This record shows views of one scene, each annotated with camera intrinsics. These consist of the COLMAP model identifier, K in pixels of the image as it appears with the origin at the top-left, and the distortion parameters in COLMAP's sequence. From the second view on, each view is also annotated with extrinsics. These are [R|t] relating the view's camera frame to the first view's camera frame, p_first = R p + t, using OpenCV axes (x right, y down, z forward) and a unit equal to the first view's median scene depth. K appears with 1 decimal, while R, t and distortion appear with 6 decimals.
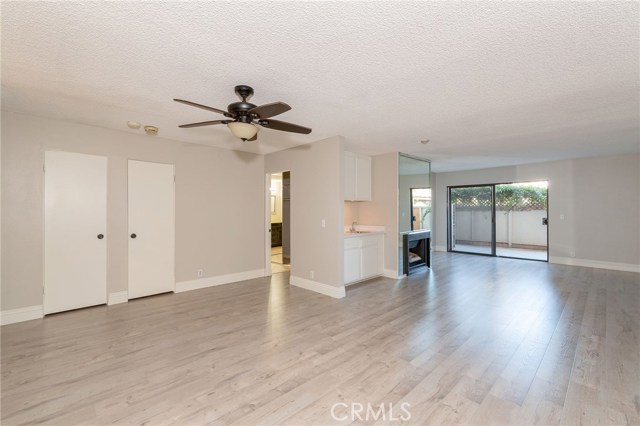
lens RADIAL K [[277.2, 0, 320.2], [0, 277.2, 212.4], [0, 0, 1]] dist [-0.002606, -0.000356]
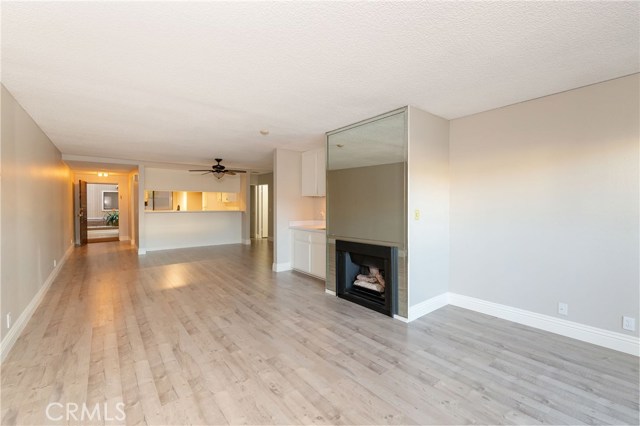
lens RADIAL K [[277.2, 0, 320.2], [0, 277.2, 214.5], [0, 0, 1]] dist [-0.002606, -0.000356]
pose [[-0.103096, 0.034801, -0.994062, 1.687771], [-0.008414, 0.999321, 0.035857, -0.025853], [0.994636, 0.012061, -0.102733, 1.714687]]
